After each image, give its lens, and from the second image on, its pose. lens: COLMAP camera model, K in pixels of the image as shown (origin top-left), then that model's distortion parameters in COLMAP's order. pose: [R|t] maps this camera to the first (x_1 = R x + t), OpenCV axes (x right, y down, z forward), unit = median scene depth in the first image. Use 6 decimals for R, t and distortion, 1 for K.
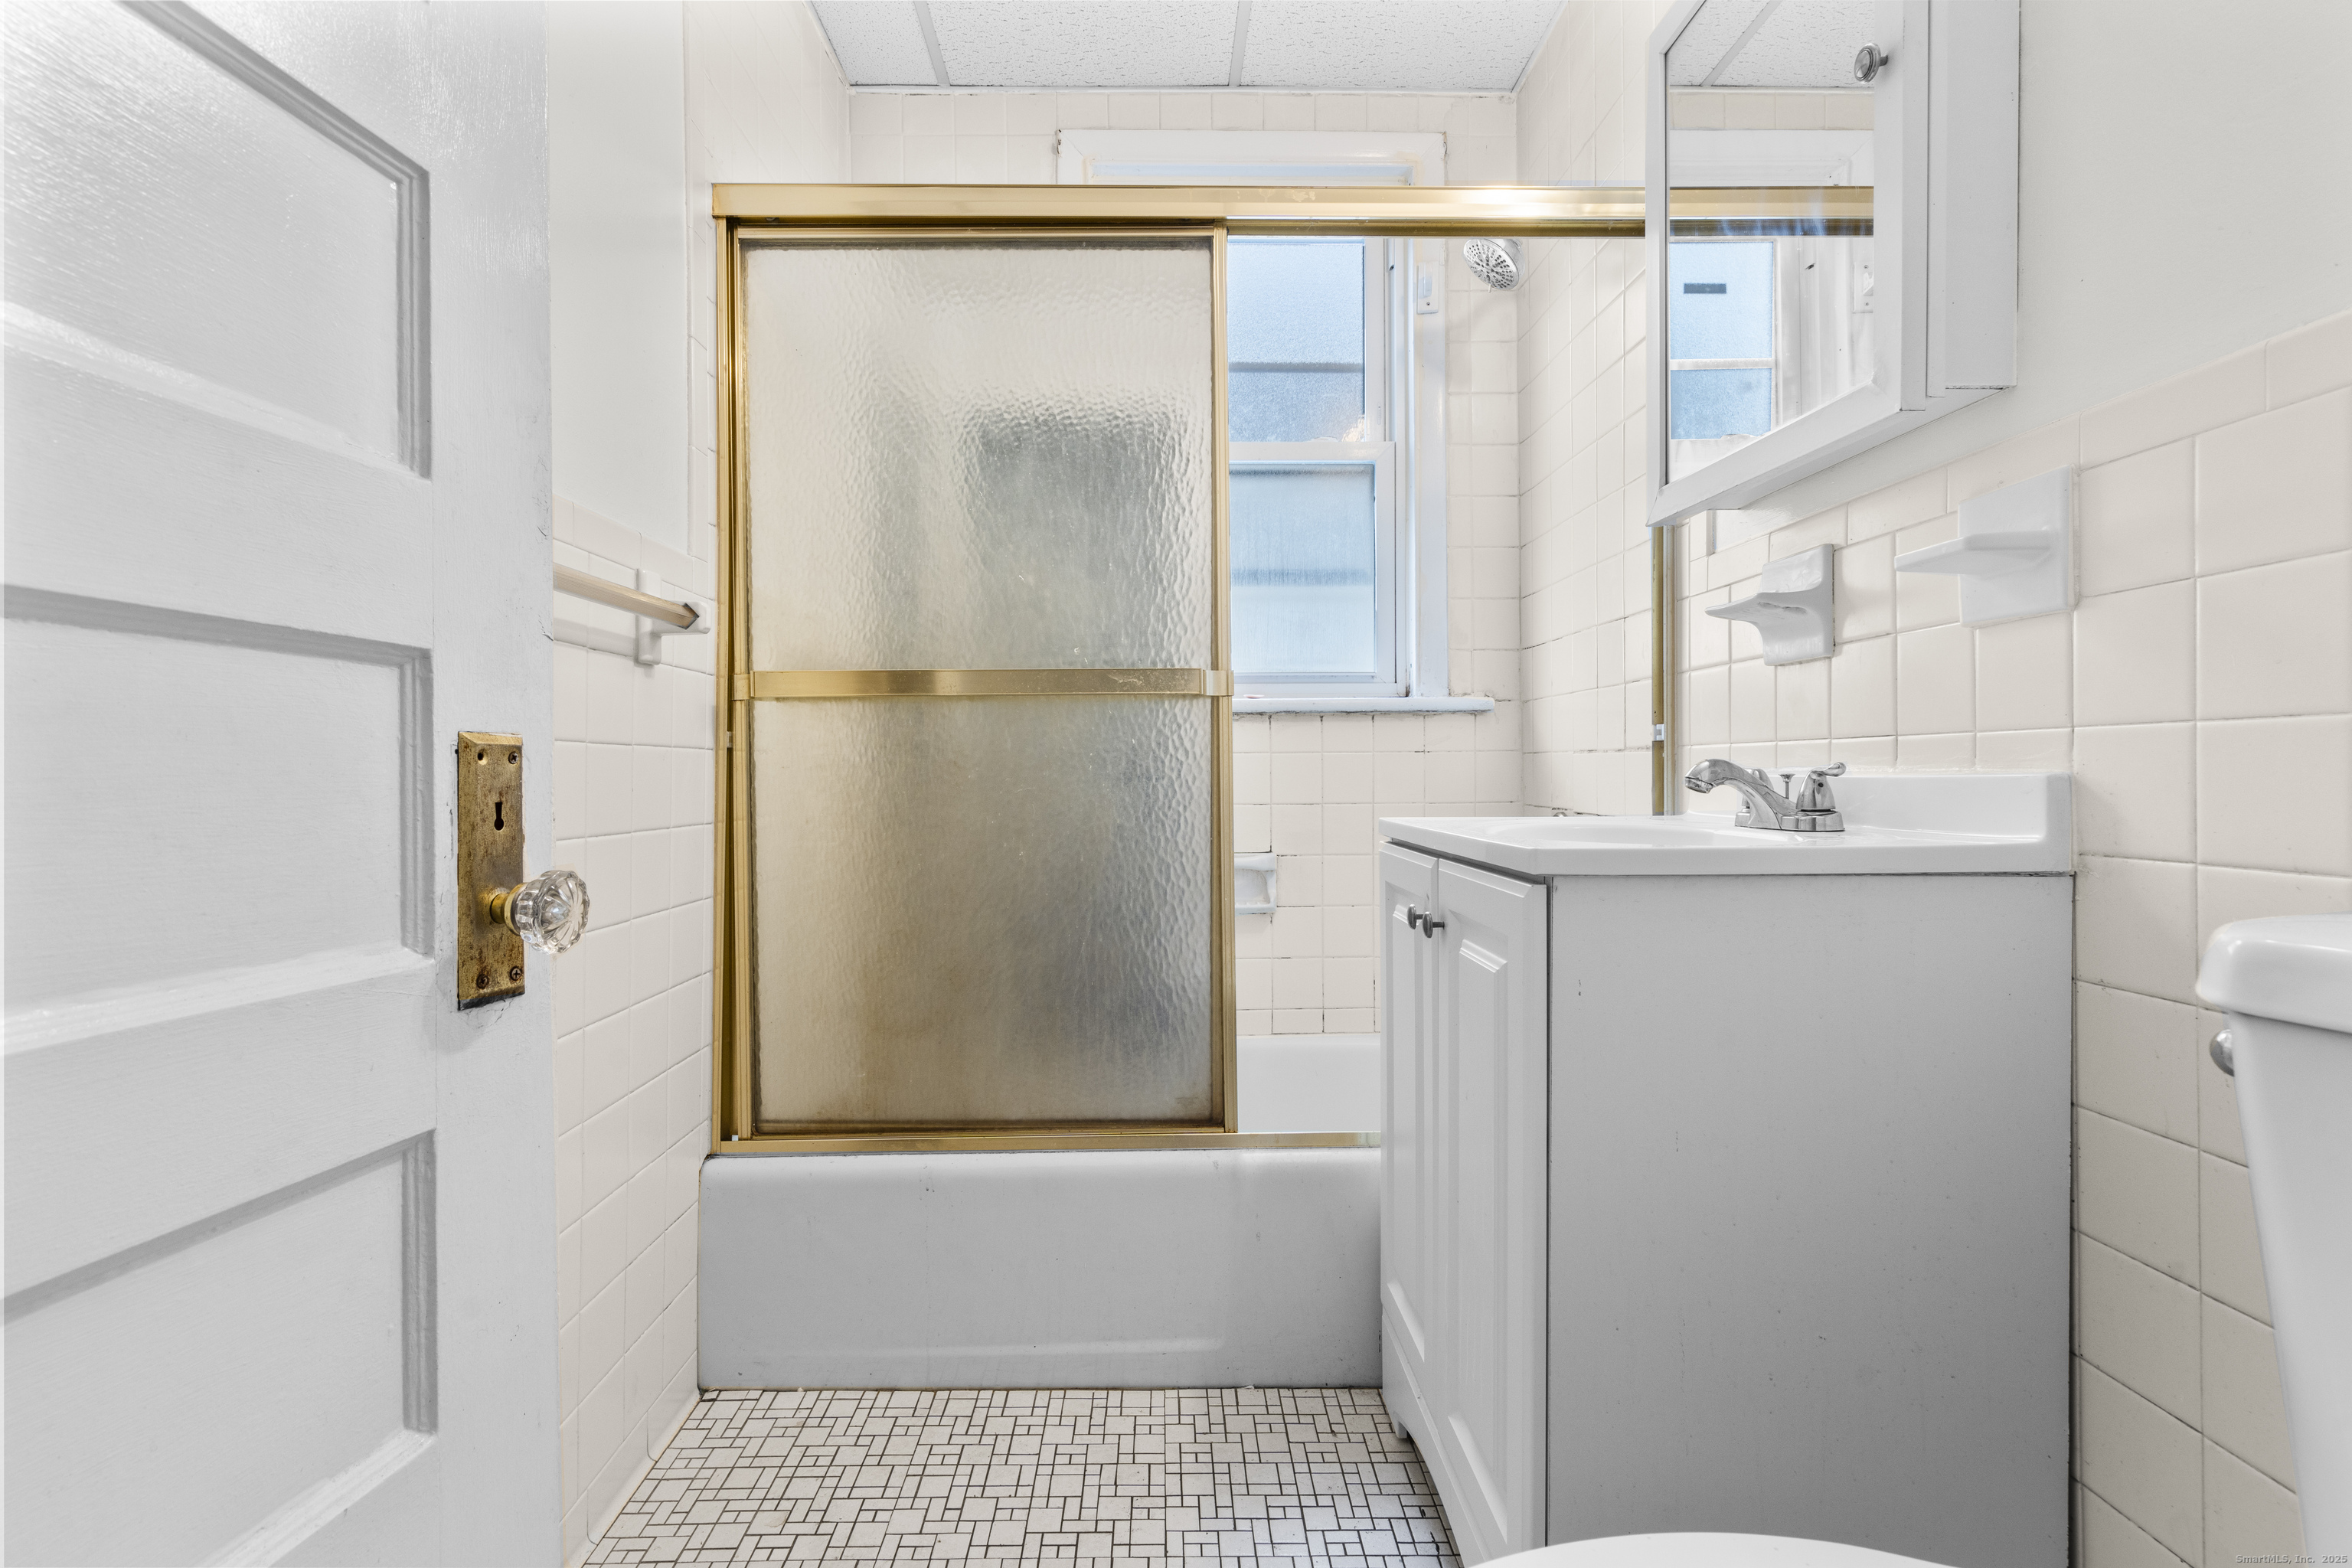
lens RADIAL K [[1104.7, 0, 1163.2], [0, 1104.7, 779.7], [0, 0, 1]] dist [-0.005858, 0.003731]
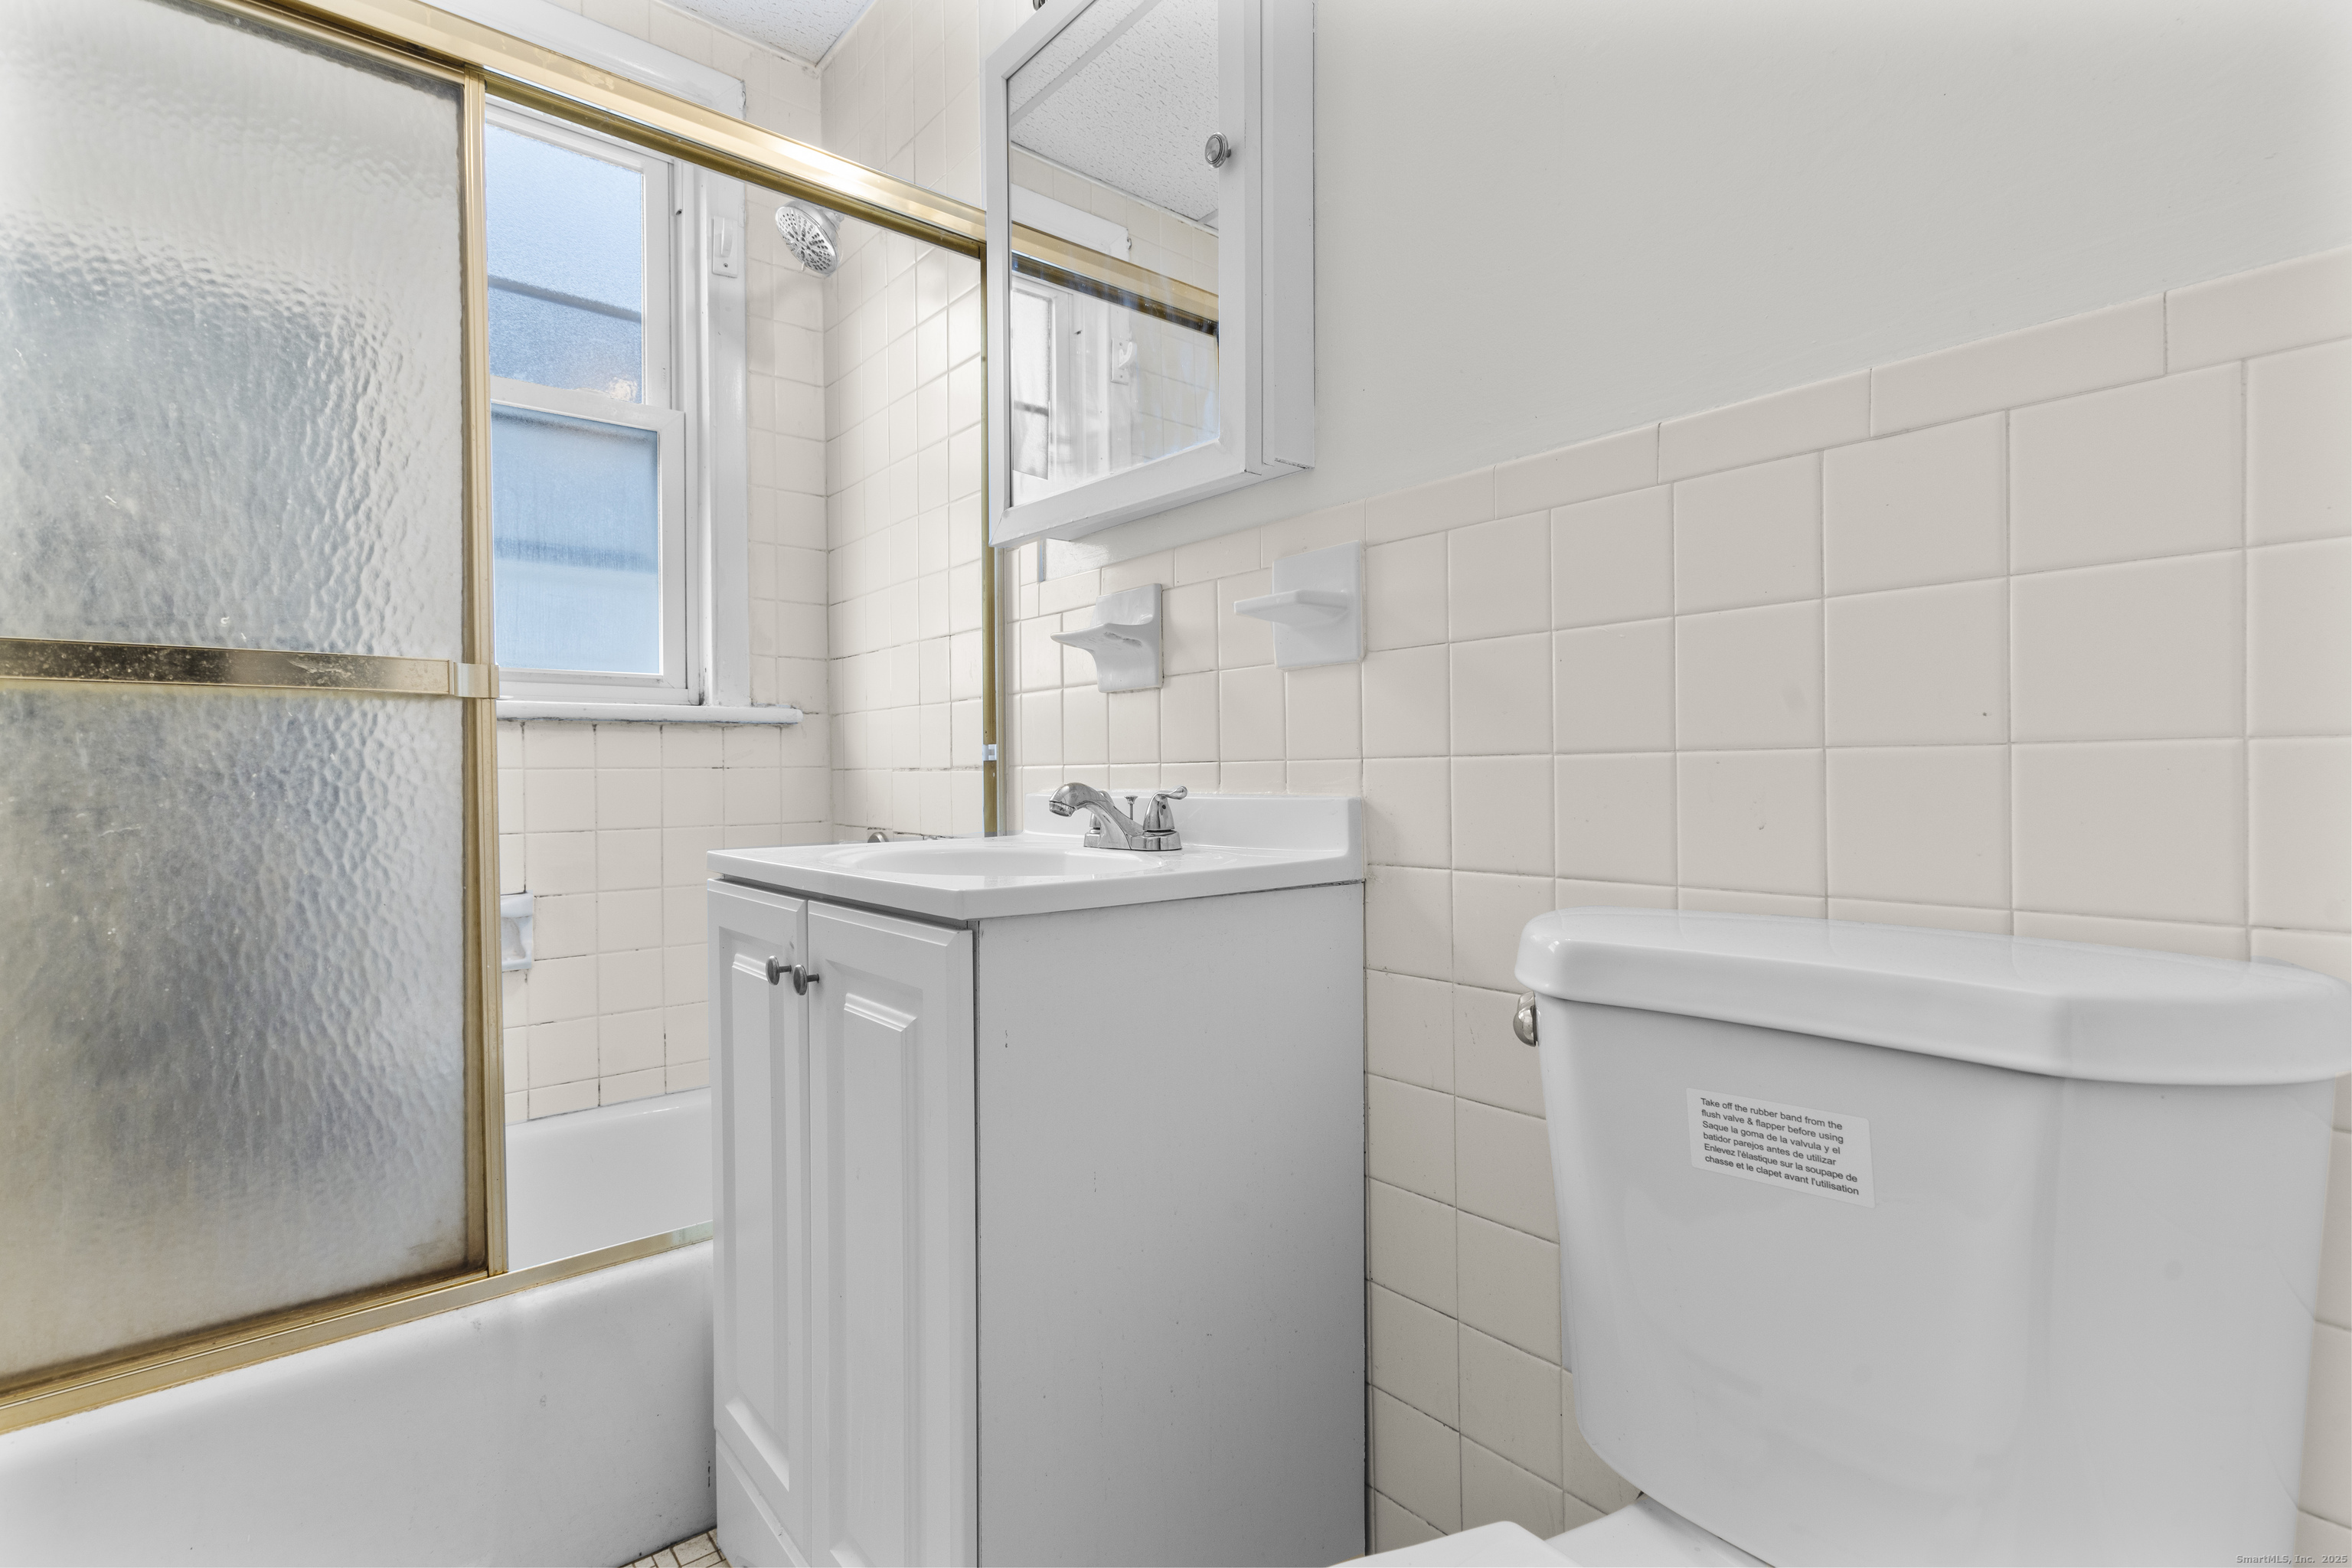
lens RADIAL K [[1104.7, 0, 1195.1], [0, 1104.7, 779.6], [0, 0, 1]] dist [-0.005858, 0.003731]
pose [[0.773391, -0.003340, 0.633920, -0.048167], [0.008505, 0.999951, -0.005107, -0.012252], [-0.633872, 0.009341, 0.773381, 0.110424]]
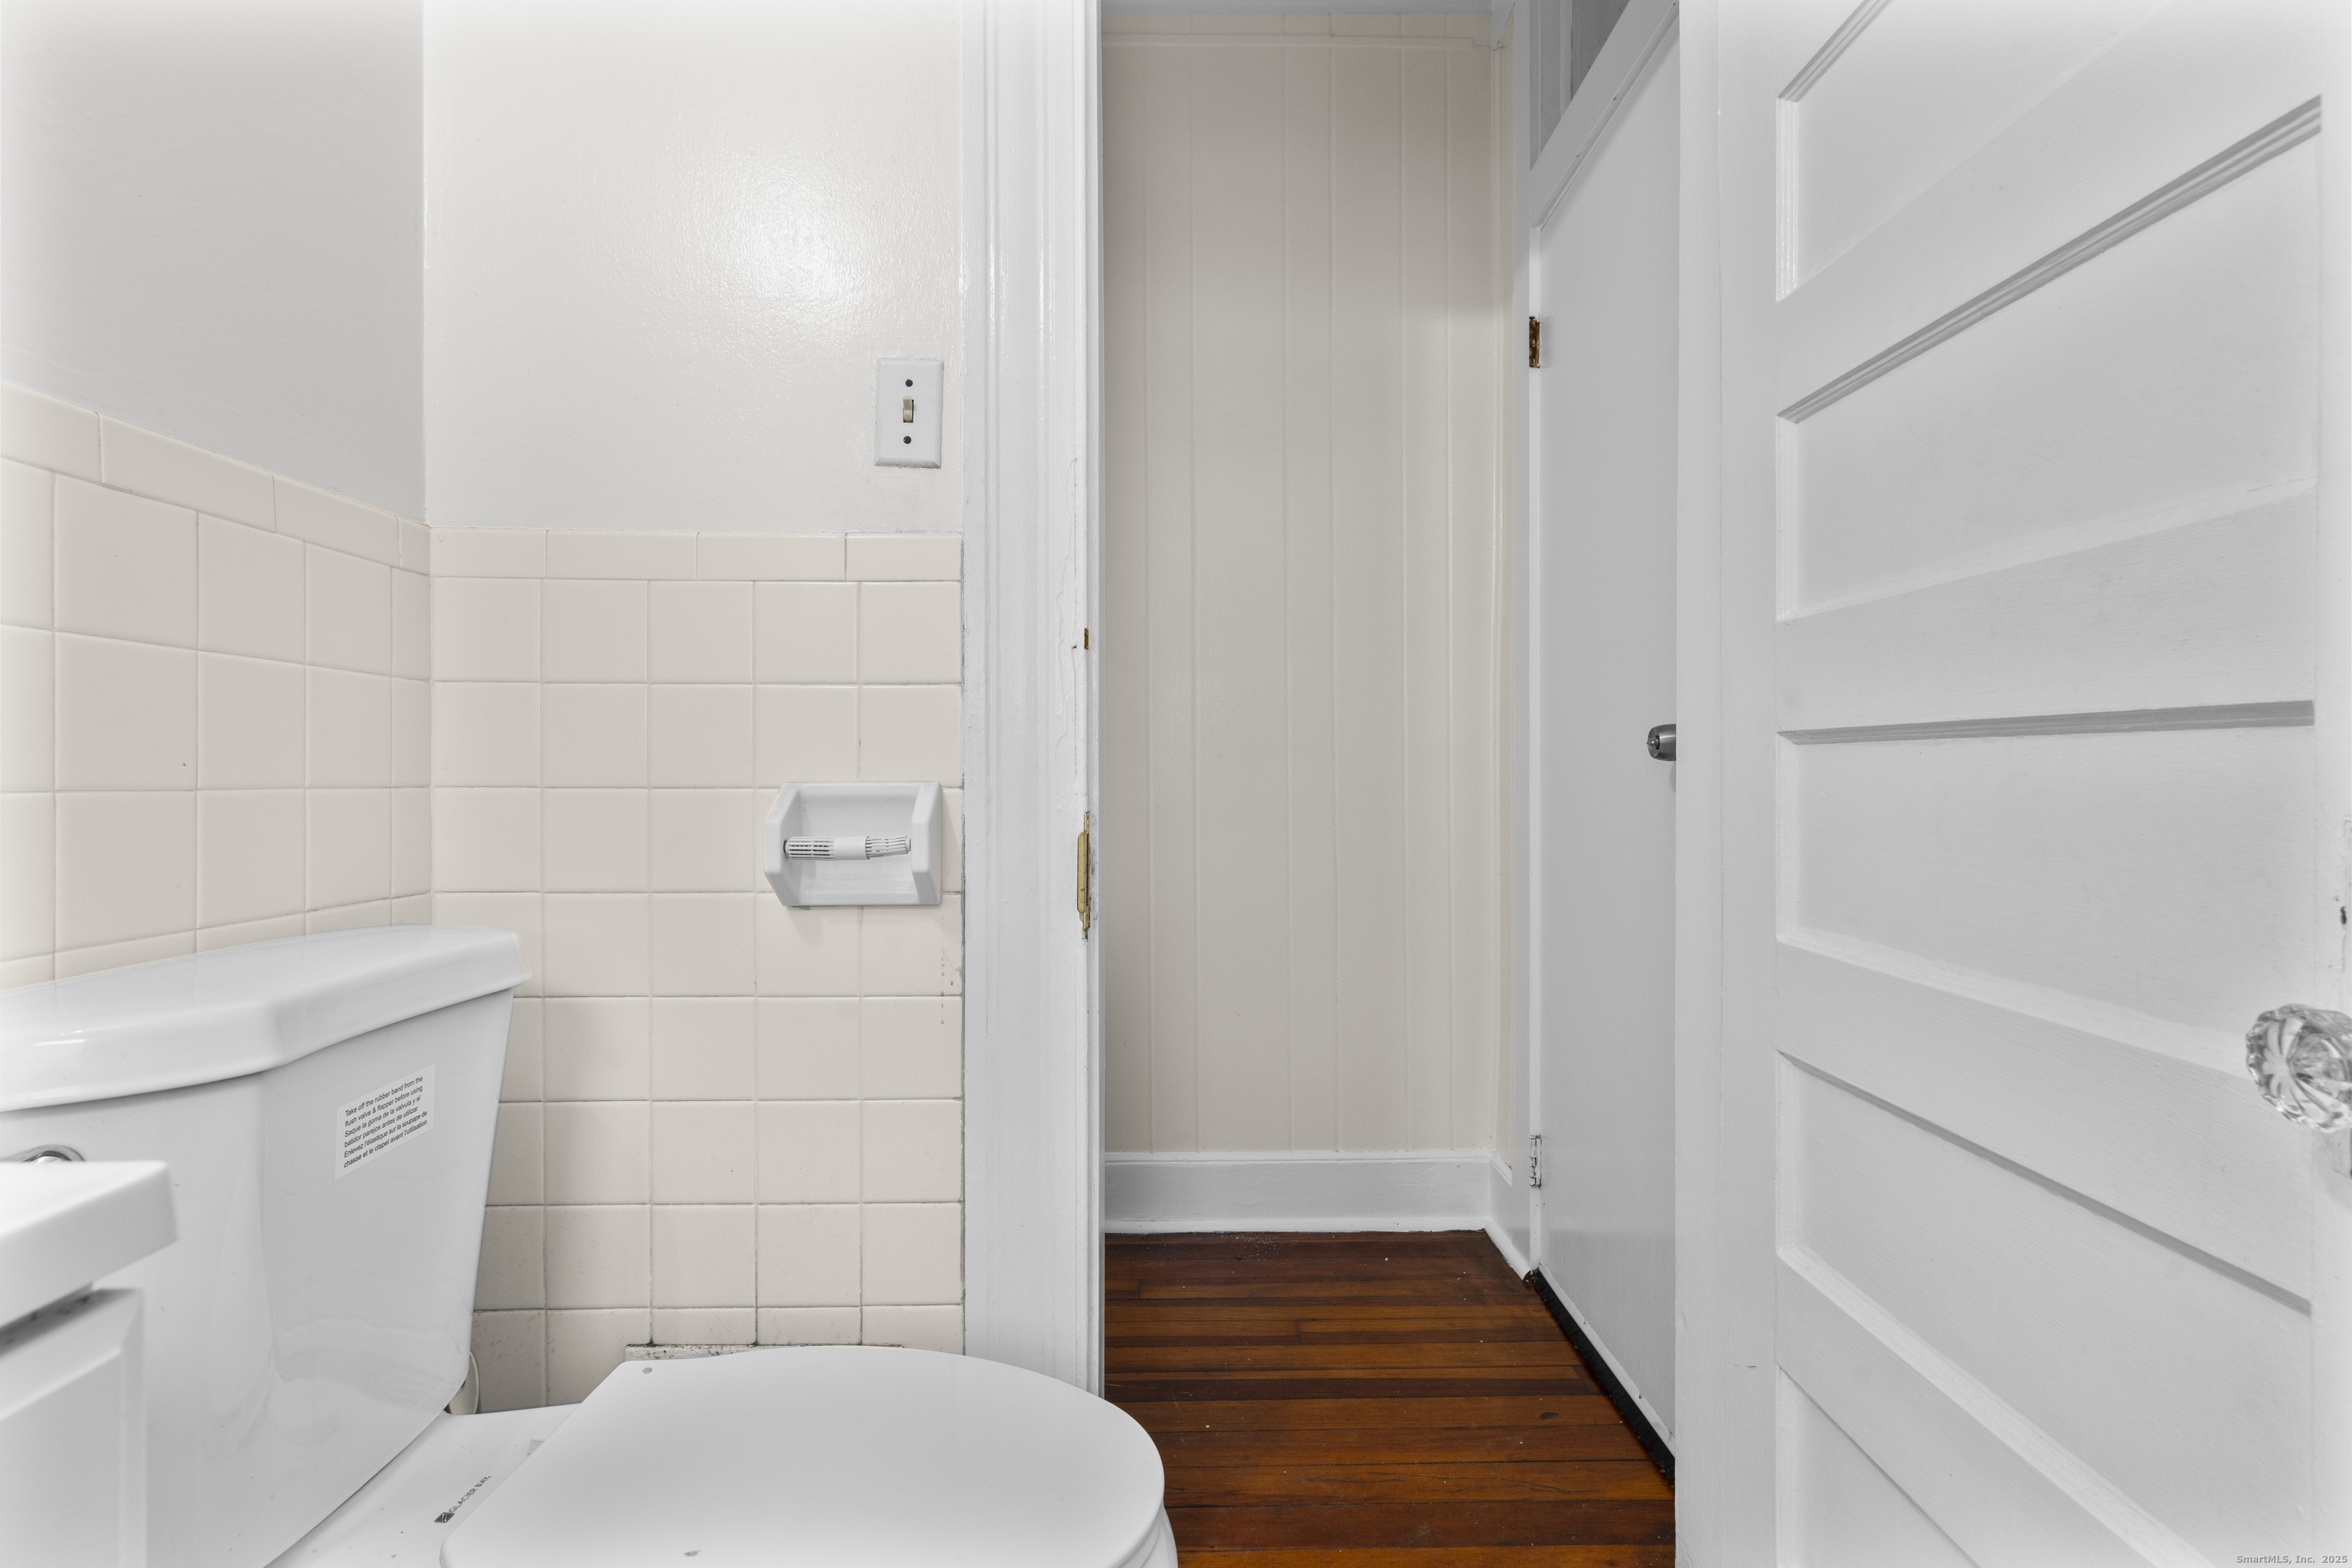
lens RADIAL K [[1104.7, 0, 1176.9], [0, 1104.7, 780.6], [0, 0, 1]] dist [-0.005858, 0.003731]
pose [[-0.999941, 0.006945, 0.008367, 0.012387], [0.007014, 0.999941, 0.008346, -0.032057], [-0.008308, 0.008404, -0.999930, 0.776015]]
